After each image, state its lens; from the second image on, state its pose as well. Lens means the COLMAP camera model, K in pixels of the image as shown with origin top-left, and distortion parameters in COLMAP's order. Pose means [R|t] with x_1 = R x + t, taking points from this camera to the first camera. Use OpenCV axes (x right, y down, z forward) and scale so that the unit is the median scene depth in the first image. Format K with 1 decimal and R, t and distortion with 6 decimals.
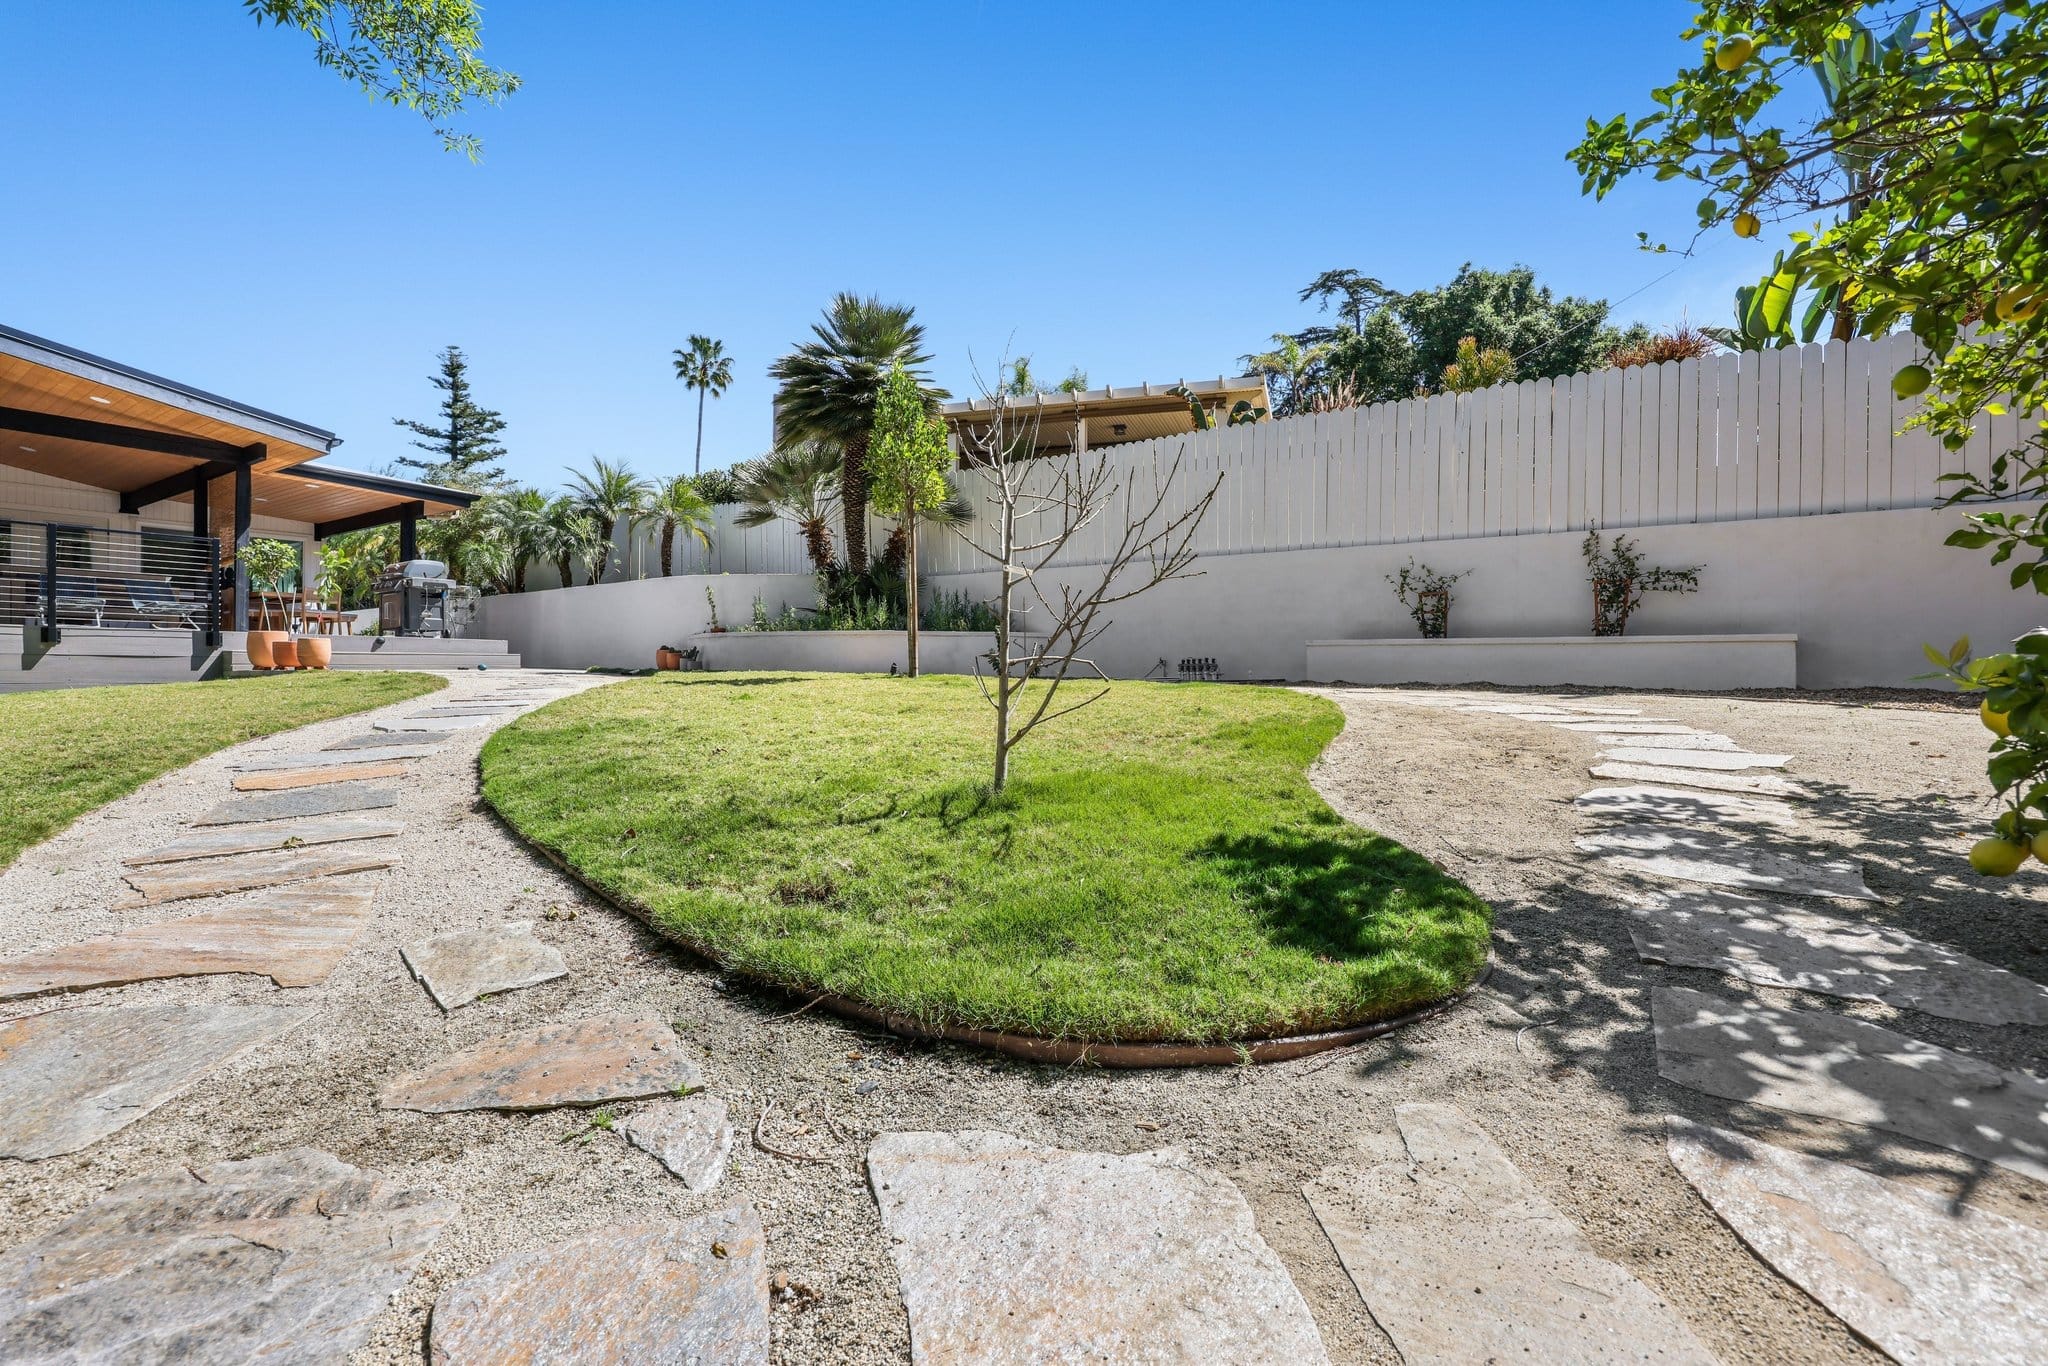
lens RADIAL K [[966.8, 0, 1024.0], [0, 966.8, 683.0], [0, 0, 1]] dist [-0.001044, -0.000160]
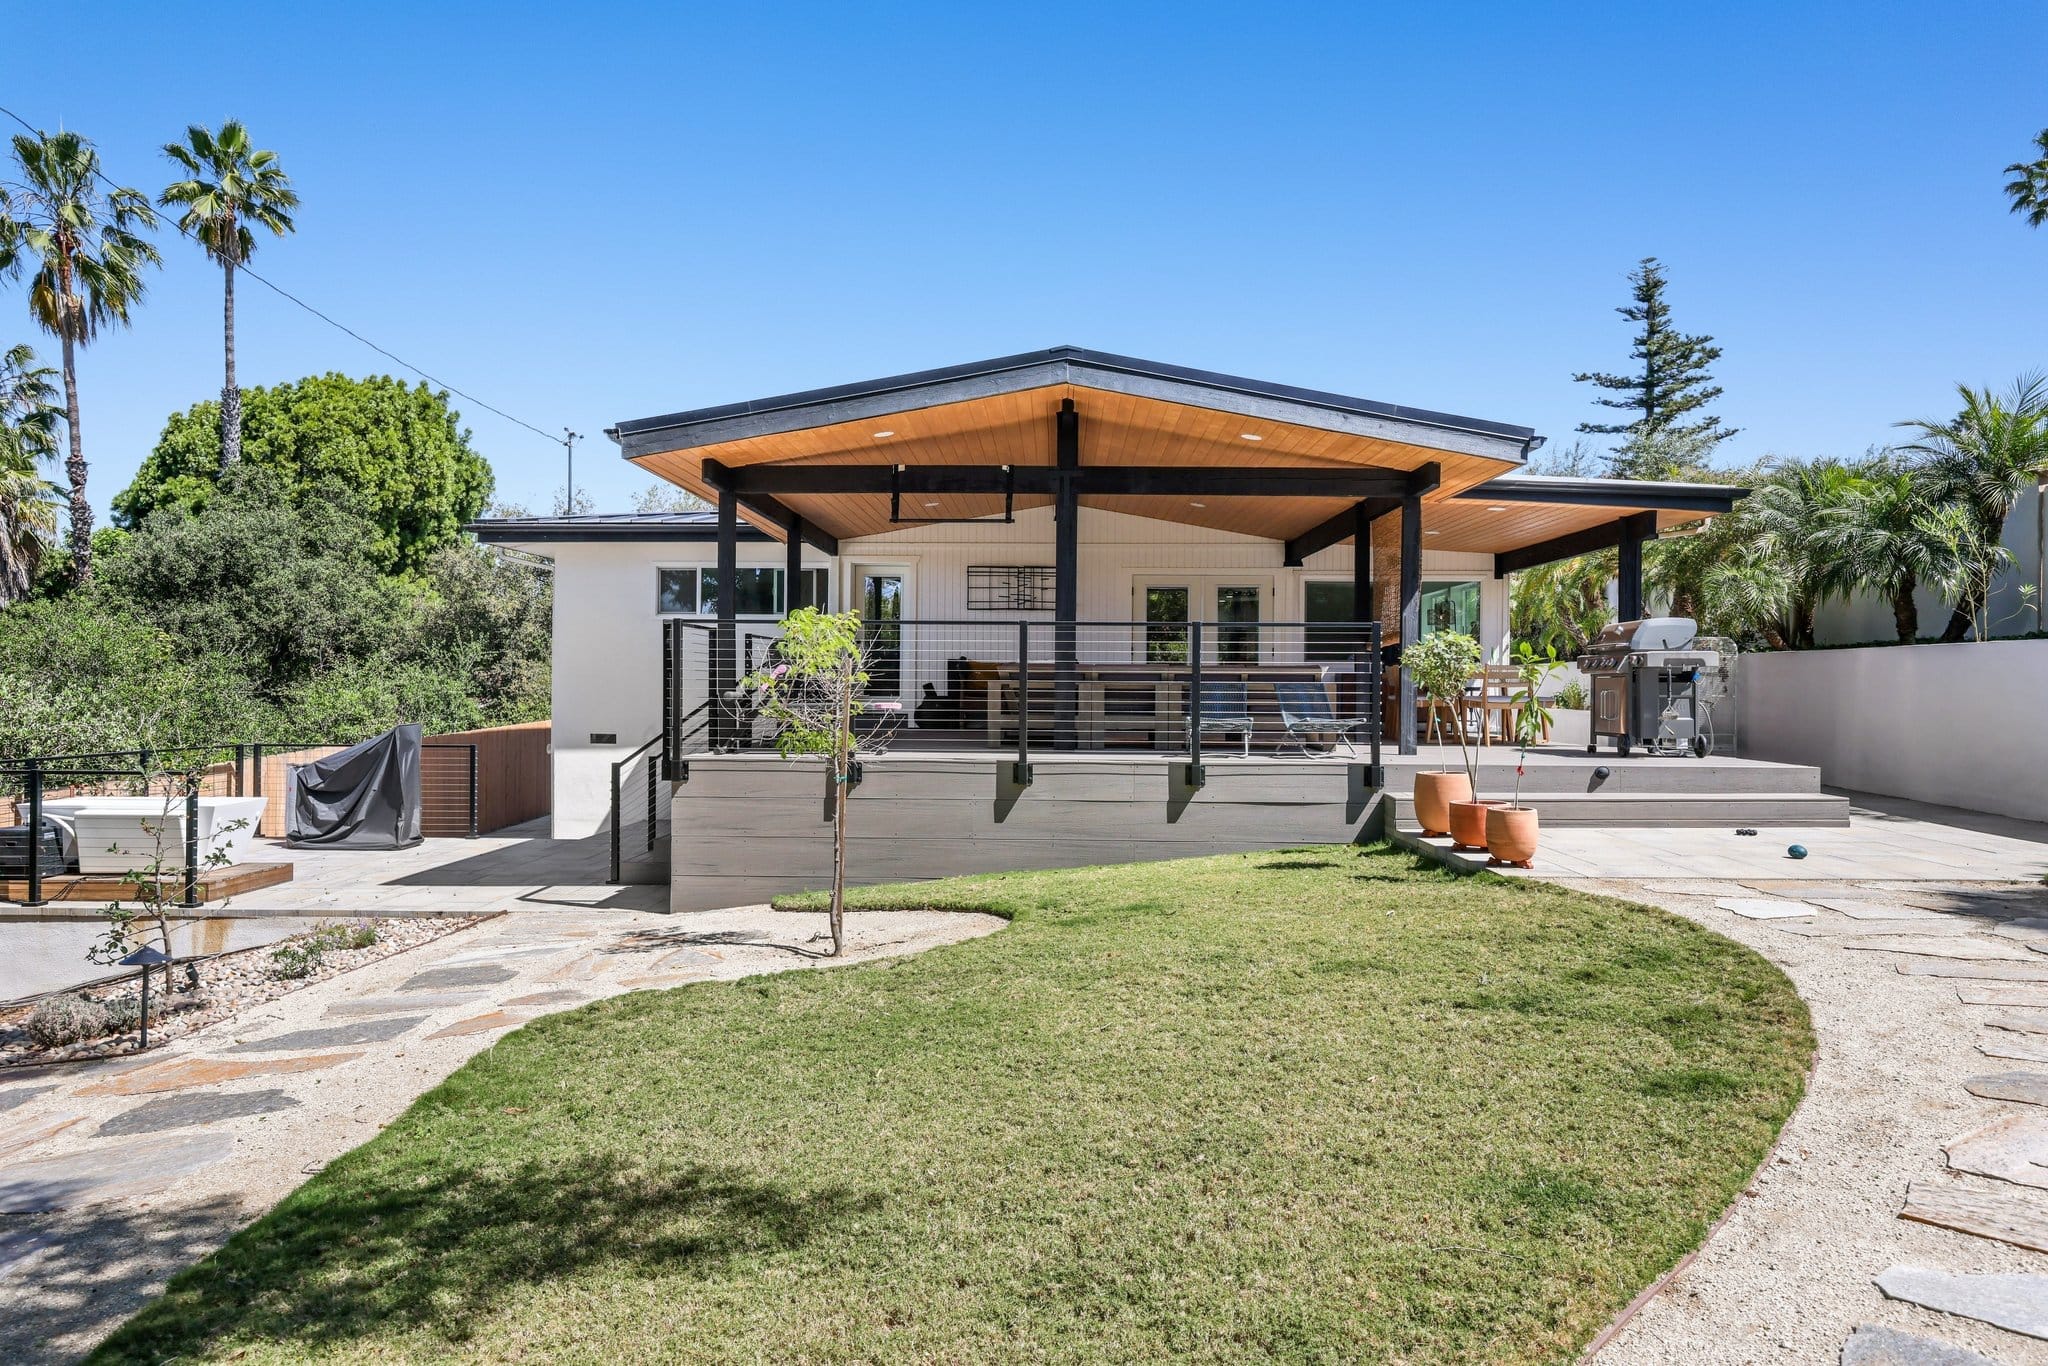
lens RADIAL K [[1391.9, 0, 1024.0], [0, 1391.9, 683.0], [0, 0, 1]] dist [0.004218, -0.000103]
pose [[0.580474, -0.011305, -0.814200, -0.133109], [-0.008040, 0.999775, -0.019613, -0.055845], [0.814239, 0.017931, 0.580253, 0.165880]]
